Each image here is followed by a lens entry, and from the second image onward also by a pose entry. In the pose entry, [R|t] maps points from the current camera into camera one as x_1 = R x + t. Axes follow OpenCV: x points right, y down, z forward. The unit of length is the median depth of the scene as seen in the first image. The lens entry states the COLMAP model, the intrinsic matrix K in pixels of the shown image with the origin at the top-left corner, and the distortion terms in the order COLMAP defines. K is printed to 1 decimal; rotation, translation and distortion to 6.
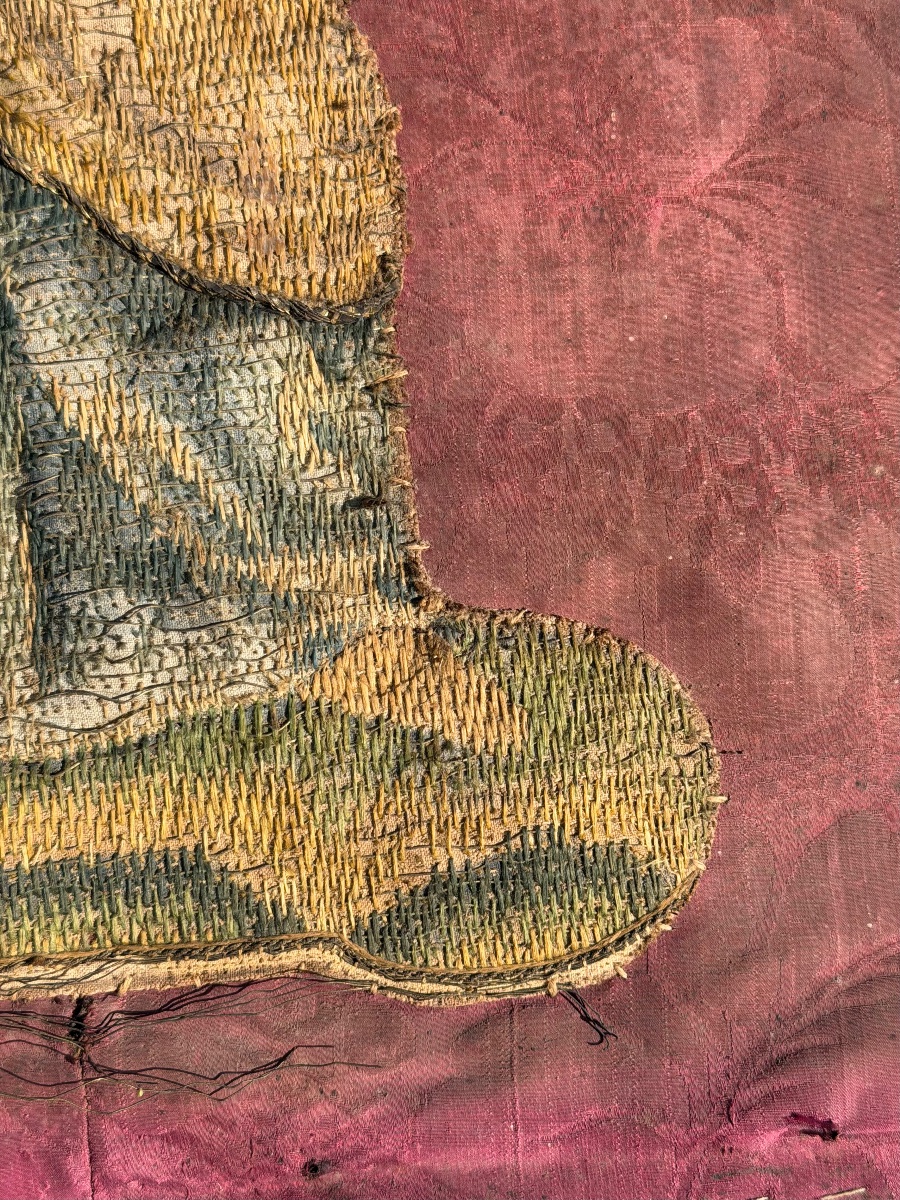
lens RADIAL K [[1661.7, 0, 455.2], [0, 1661.7, 598.6], [0, 0, 1]] dist [0.100998, 0.000000]
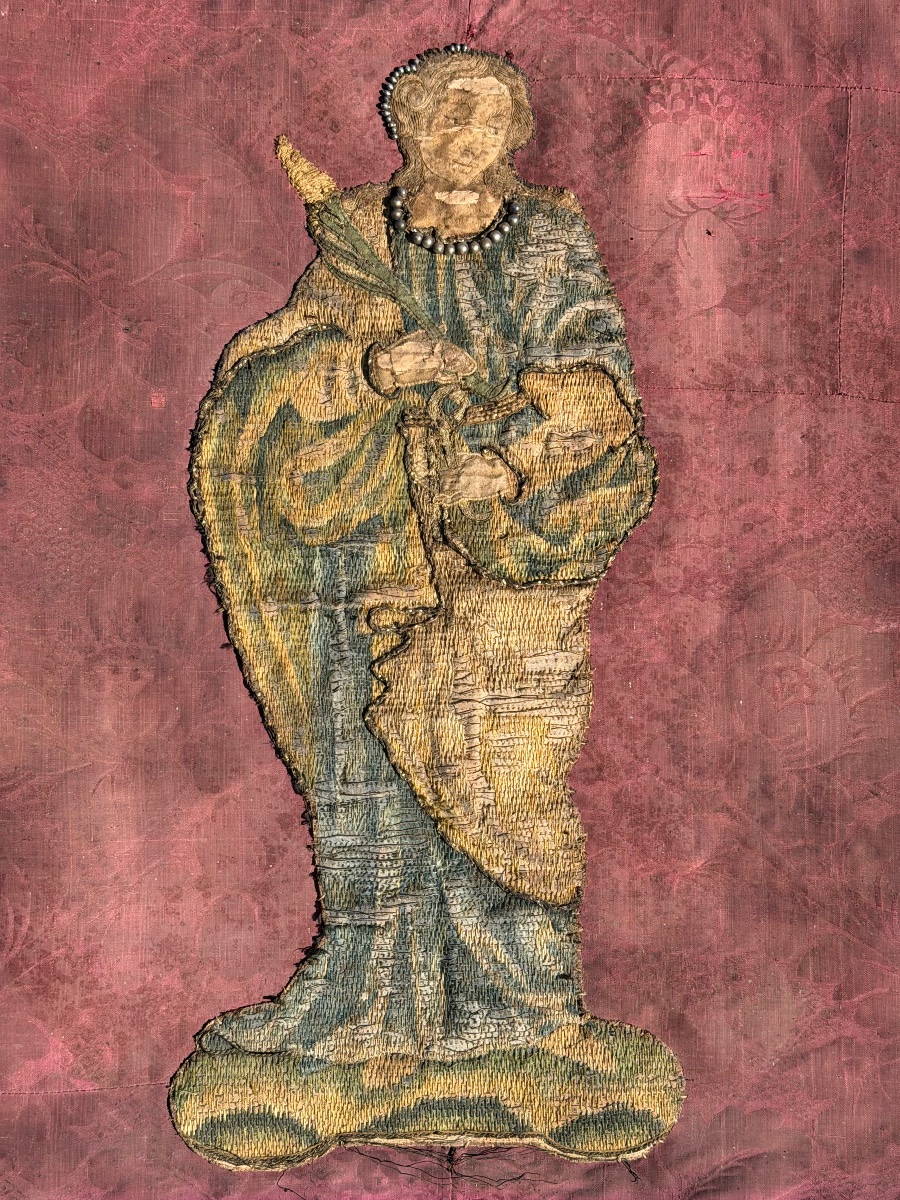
lens RADIAL K [[1661.7, 0, 459.4], [0, 1661.7, 593.4], [0, 0, 1]] dist [0.100998, 0.000000]
pose [[0.996648, 0.078997, -0.021274, -0.221624], [-0.079338, 0.996724, -0.015683, -0.640832], [0.019966, 0.017318, 0.999651, -1.819752]]
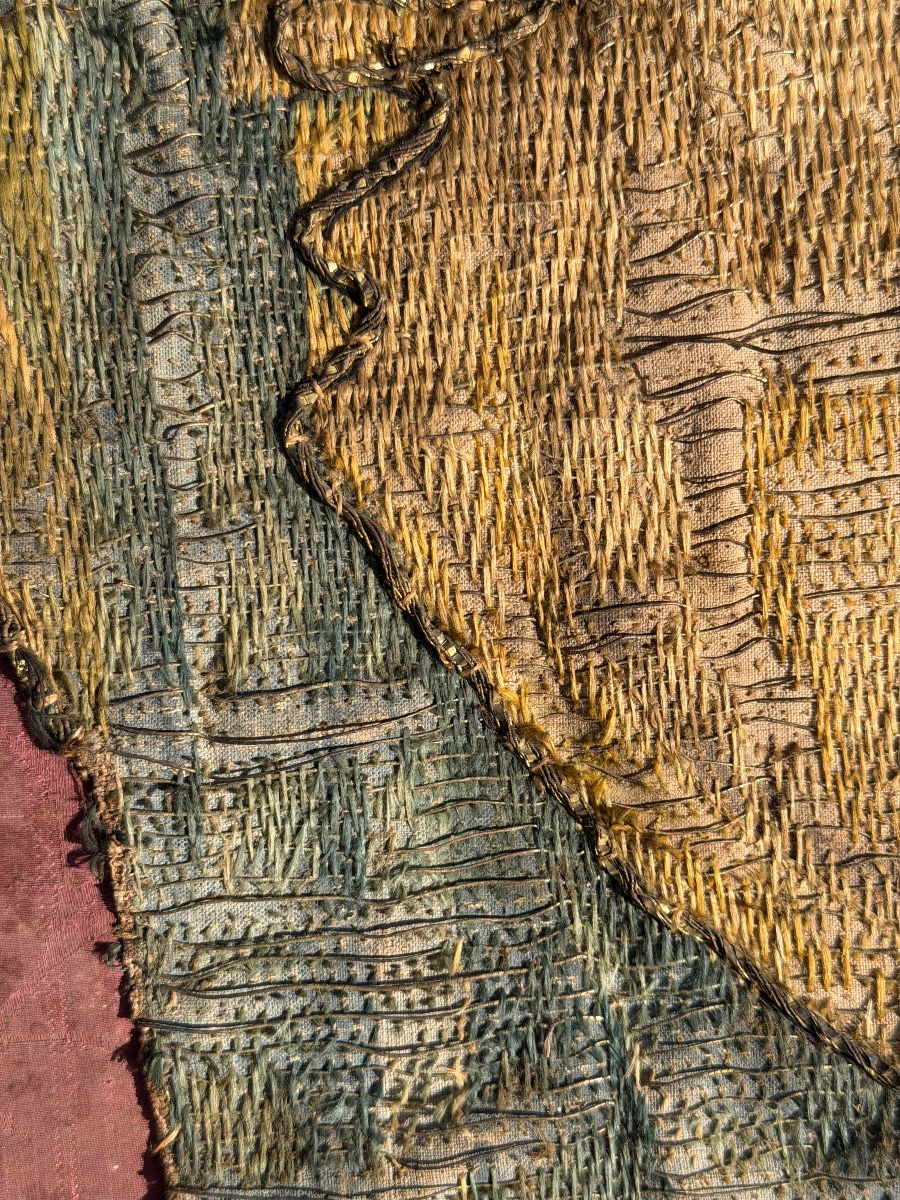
lens RADIAL K [[1661.7, 0, 447.3], [0, 1661.7, 597.7], [0, 0, 1]] dist [0.100998, 0.000000]
pose [[0.999399, 0.019256, -0.028836, -0.333672], [-0.017250, 0.997517, 0.068280, -0.442560], [0.030080, -0.067742, 0.997249, 0.291429]]
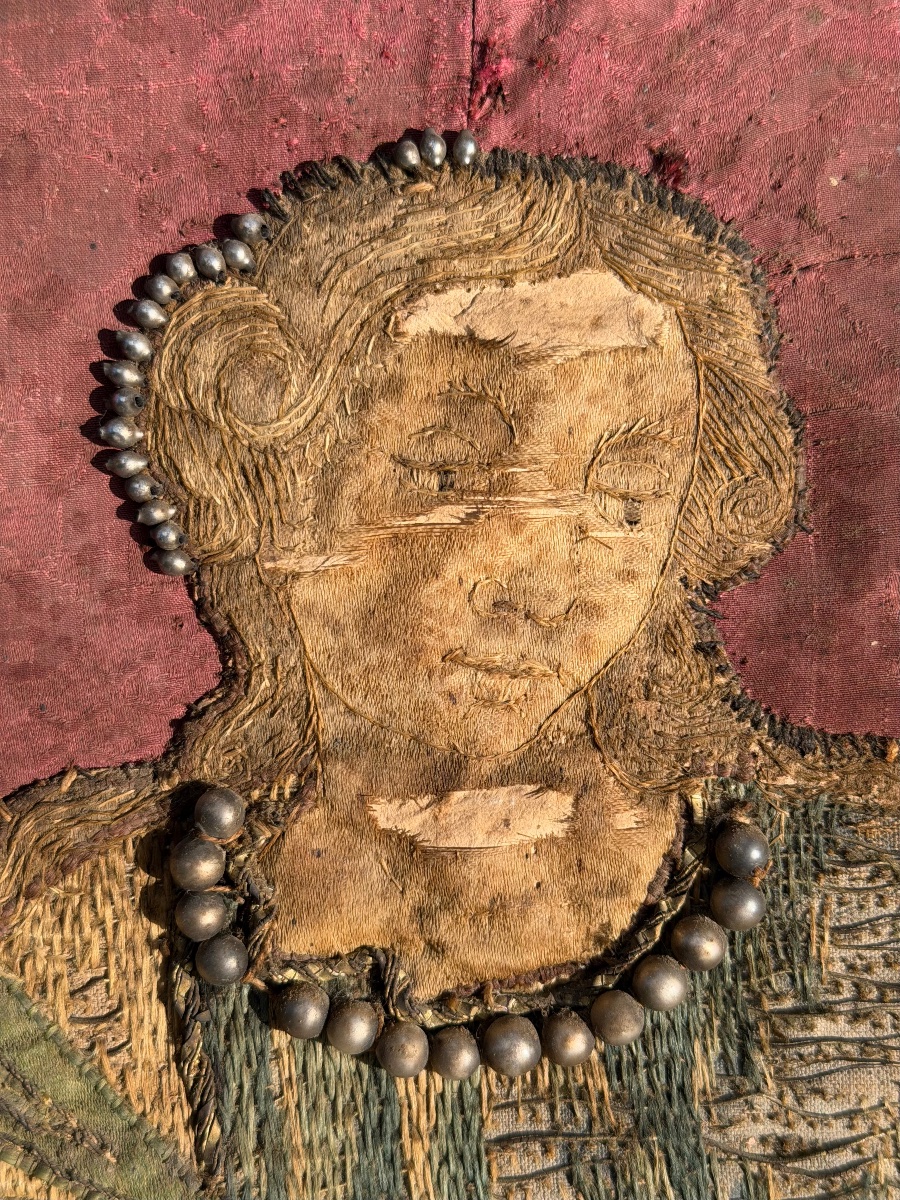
lens RADIAL K [[1661.7, 0, 453.9], [0, 1661.7, 598.1], [0, 0, 1]] dist [0.100998, 0.000000]
pose [[0.999349, 0.013383, -0.033509, -0.326548], [-0.014709, 0.999106, -0.039638, -1.411345], [0.032949, 0.040105, 0.998652, 0.381430]]
